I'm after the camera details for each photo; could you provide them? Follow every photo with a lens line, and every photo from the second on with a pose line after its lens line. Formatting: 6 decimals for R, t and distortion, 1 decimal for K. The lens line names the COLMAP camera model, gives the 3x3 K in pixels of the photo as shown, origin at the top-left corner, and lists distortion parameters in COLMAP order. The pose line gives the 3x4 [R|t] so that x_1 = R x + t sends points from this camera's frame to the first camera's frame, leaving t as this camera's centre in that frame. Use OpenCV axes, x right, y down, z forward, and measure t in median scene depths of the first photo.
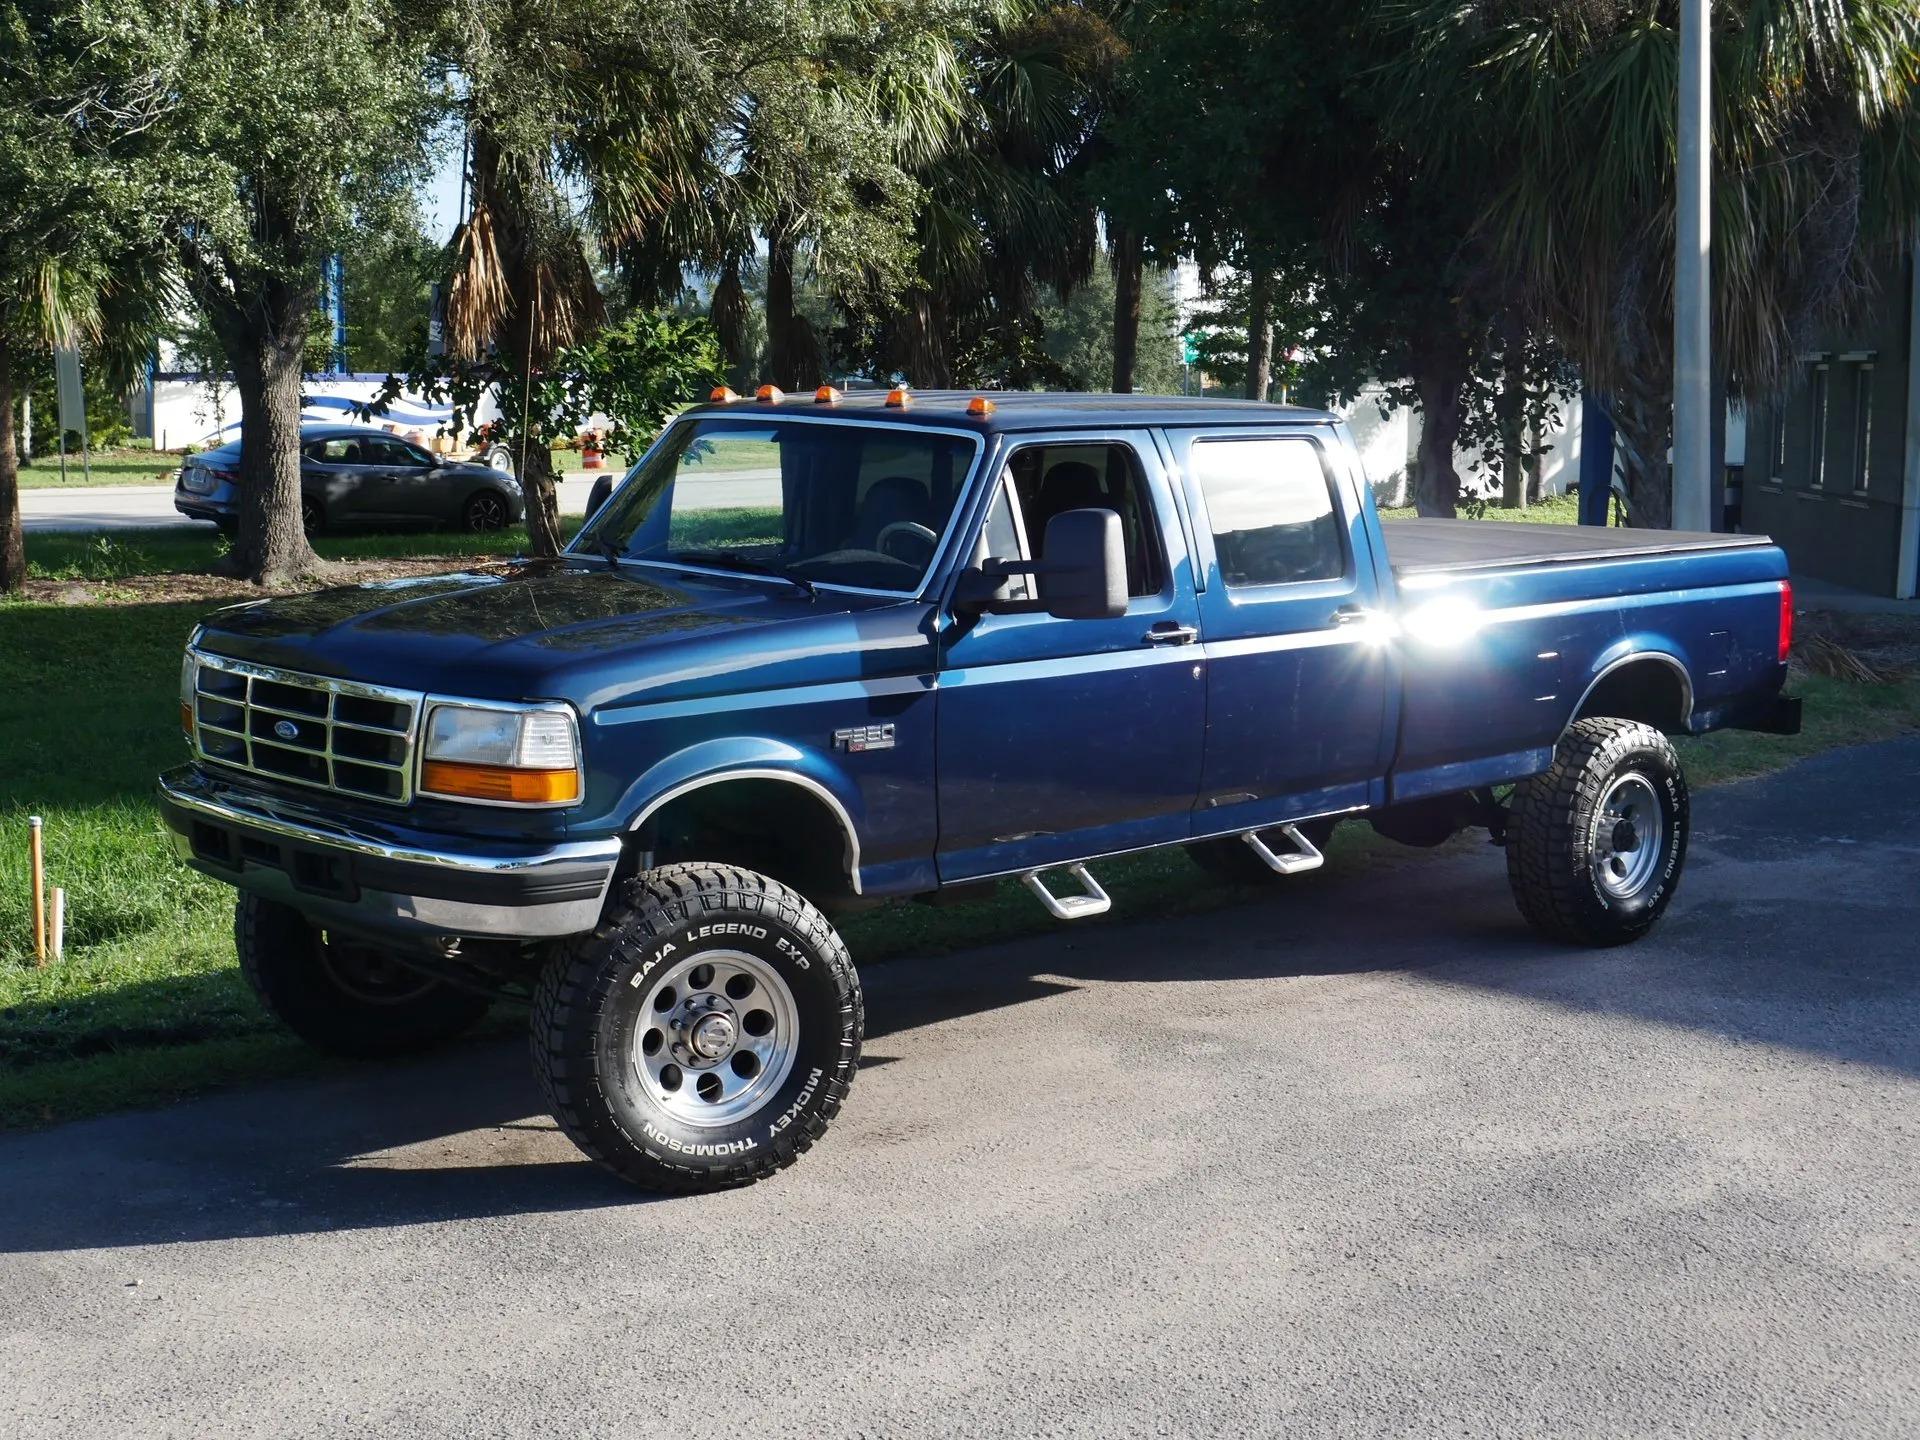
lens RADIAL K [[2618.7, 0, 960.0], [0, 2618.7, 720.0], [0, 0, 1]] dist [0.013967, 0.001897]
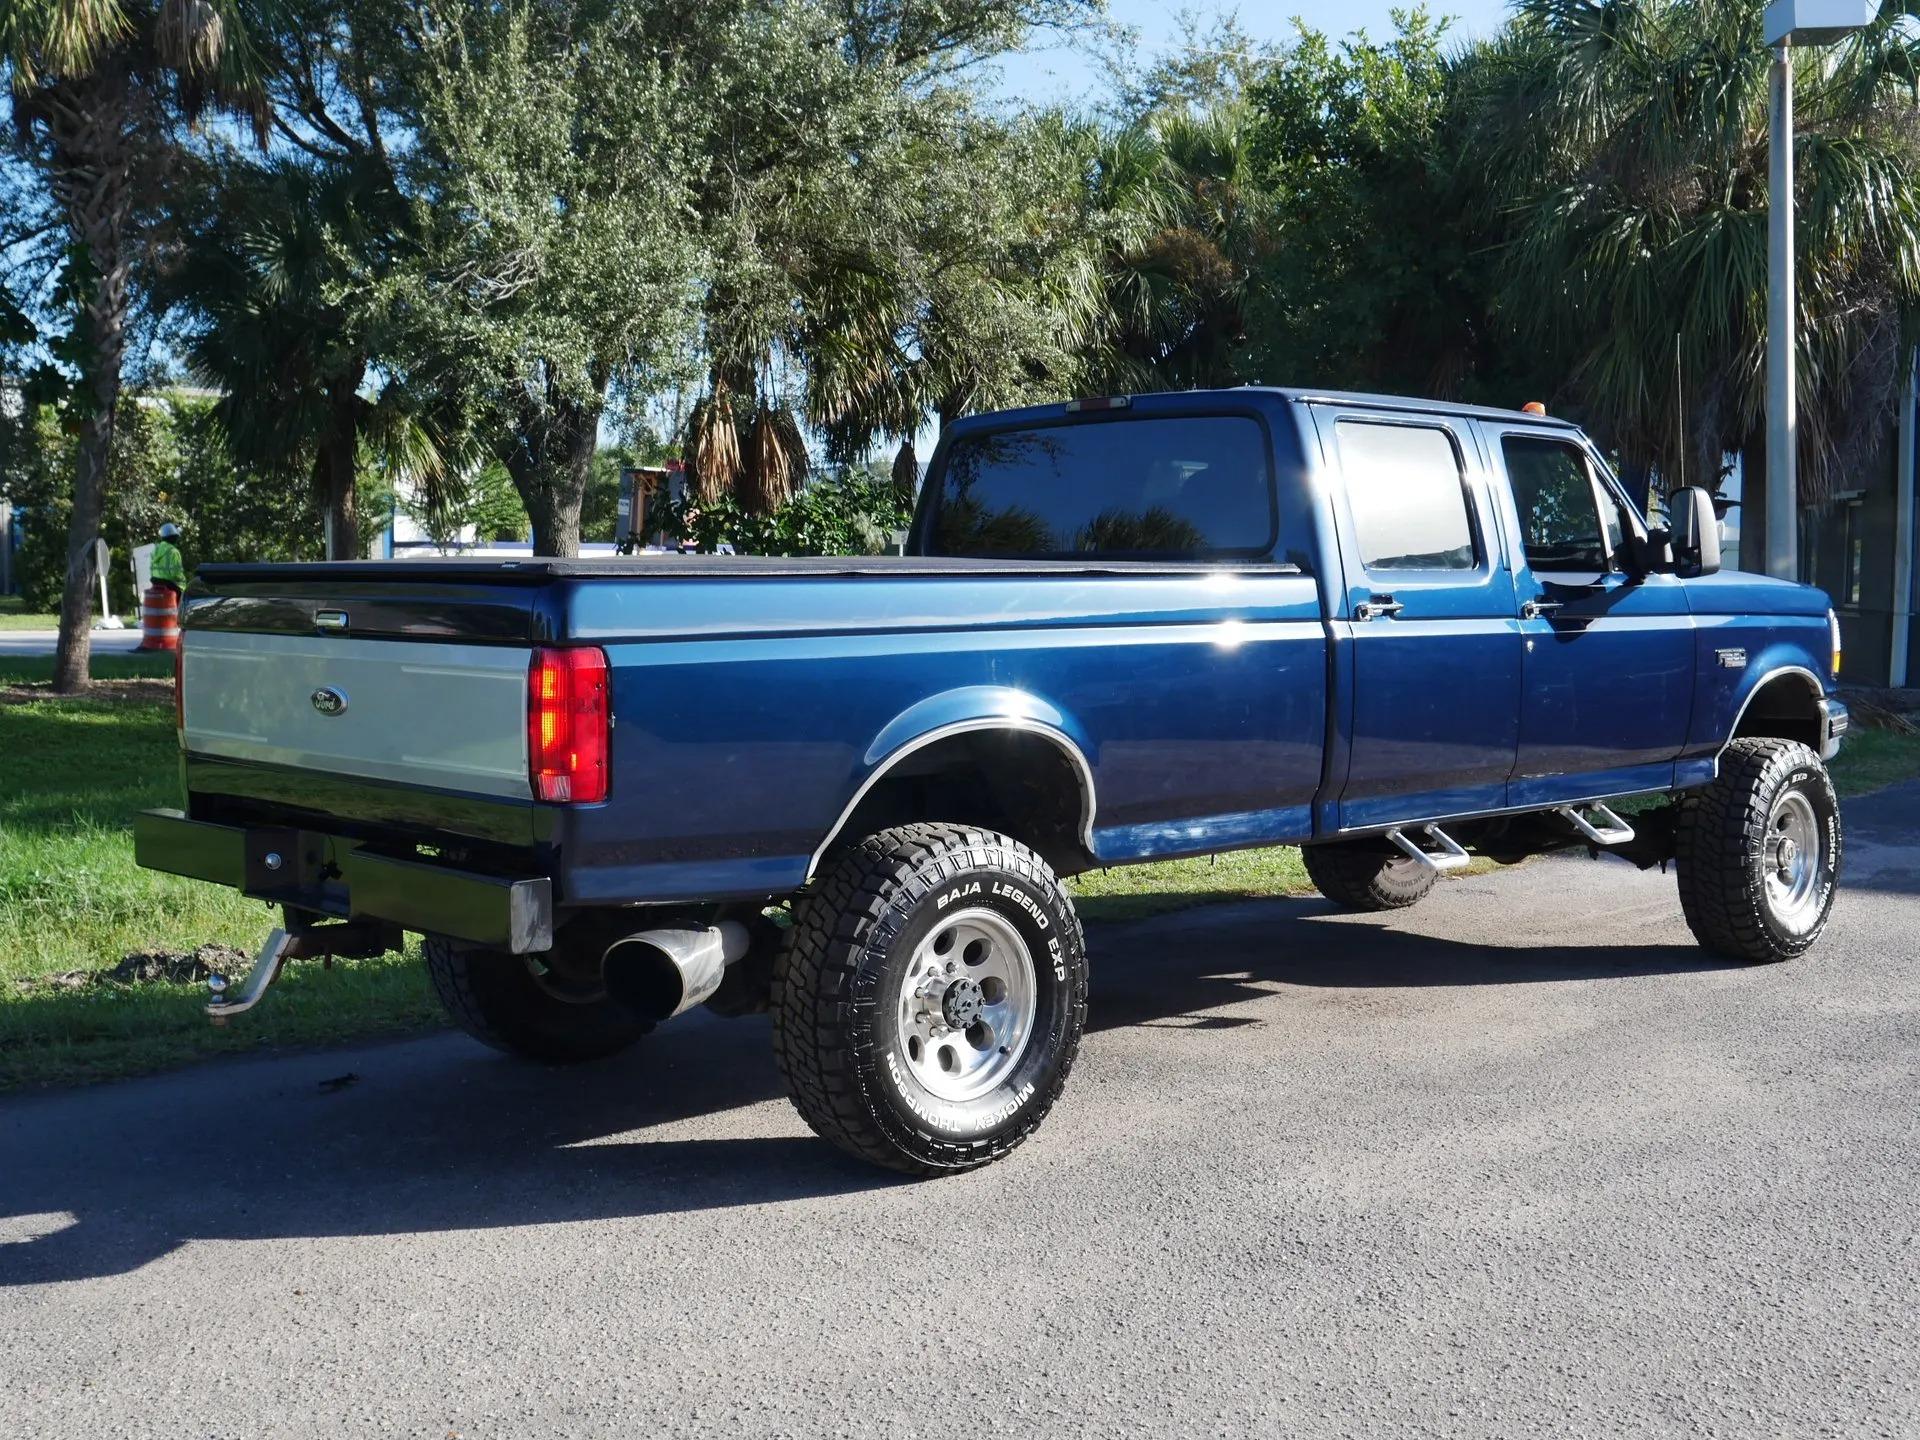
lens RADIAL K [[2125.5, 0, 974.8], [0, 2125.5, 727.5], [0, 0, 1]] dist [0.003259, 0.012440]
pose [[0.999949, 0.001675, -0.009961, -0.165689], [-0.002221, 0.998486, -0.054971, 0.075109], [0.009854, 0.054990, 0.998438, 0.000904]]
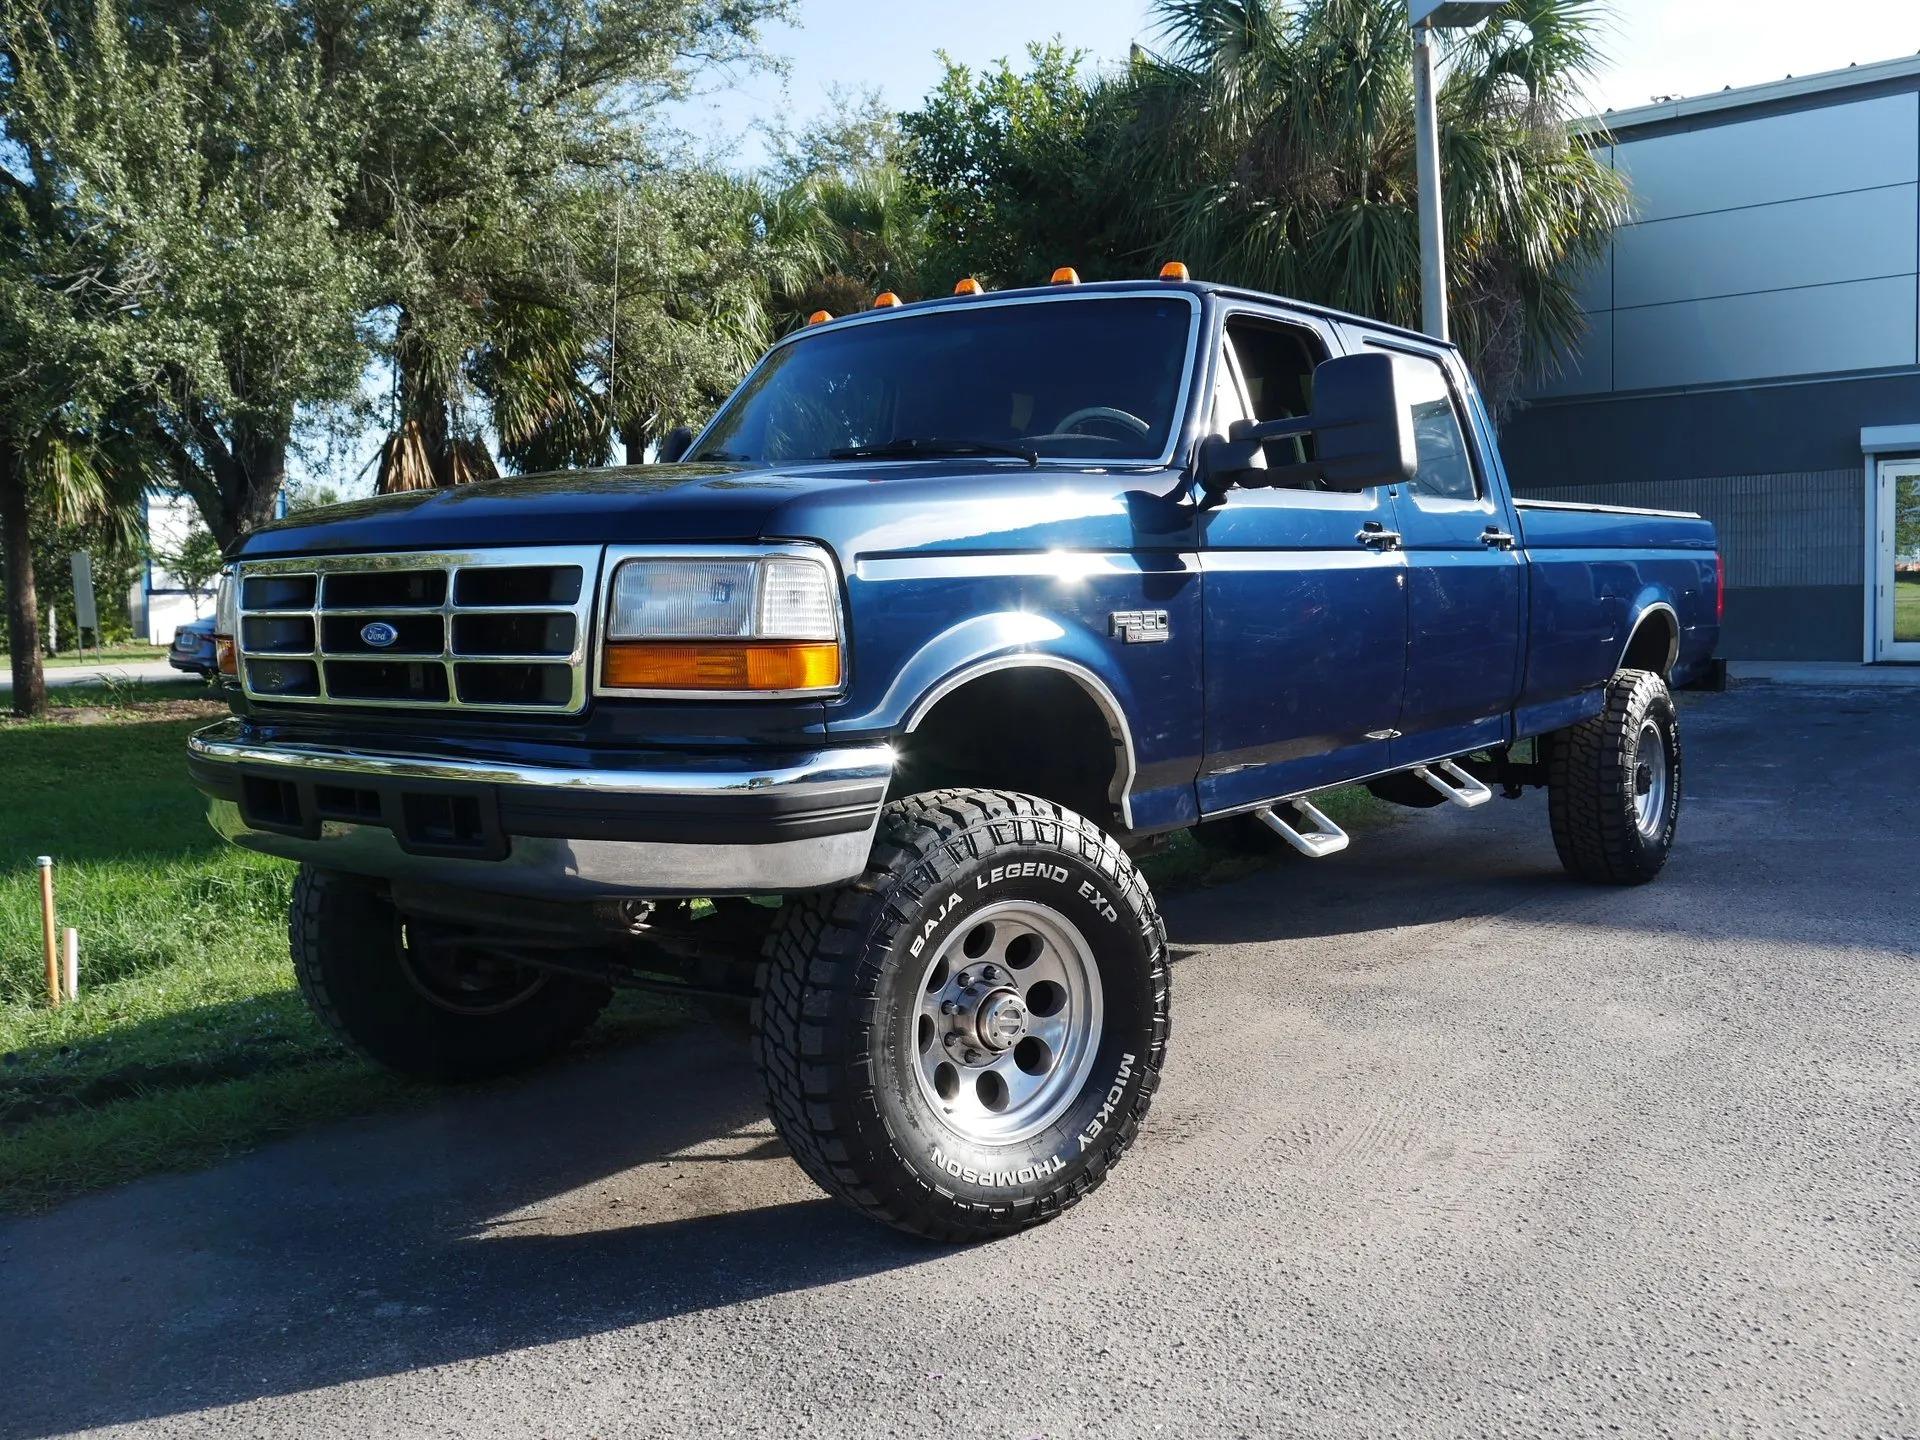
lens RADIAL K [[1688.2, 0, 965.3], [0, 1688.2, 727.7], [0, 0, 1]] dist [-0.016250, 0.002806]
pose [[0.987300, -0.043640, 0.152755, -0.141376], [0.051649, 0.997469, -0.048862, 0.050271], [-0.150236, 0.056131, 0.987055, 0.433179]]
